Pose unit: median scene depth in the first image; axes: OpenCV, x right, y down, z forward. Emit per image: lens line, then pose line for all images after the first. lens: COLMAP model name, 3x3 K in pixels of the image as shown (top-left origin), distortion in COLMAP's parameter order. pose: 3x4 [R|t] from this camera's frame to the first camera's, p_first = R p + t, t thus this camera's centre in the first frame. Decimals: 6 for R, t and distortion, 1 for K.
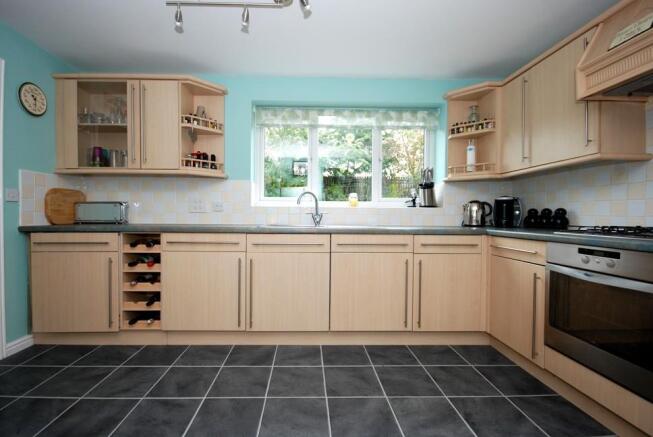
lens RADIAL K [[300.7, 0, 324.0], [0, 300.7, 215.9], [0, 0, 1]] dist [-0.004208, -0.000722]
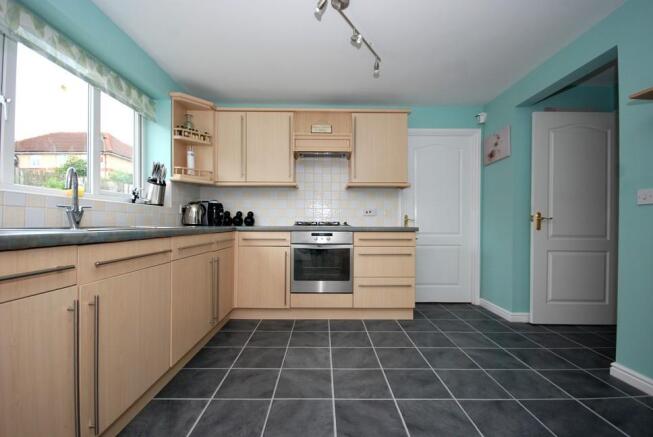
lens RADIAL K [[300.7, 0, 325.3], [0, 300.7, 222.8], [0, 0, 1]] dist [-0.004208, -0.000722]
pose [[0.011416, -0.008365, 0.999900, -0.724309], [-0.000937, 0.999964, 0.008376, 0.018368], [-0.999934, -0.001033, 0.011407, 0.618257]]
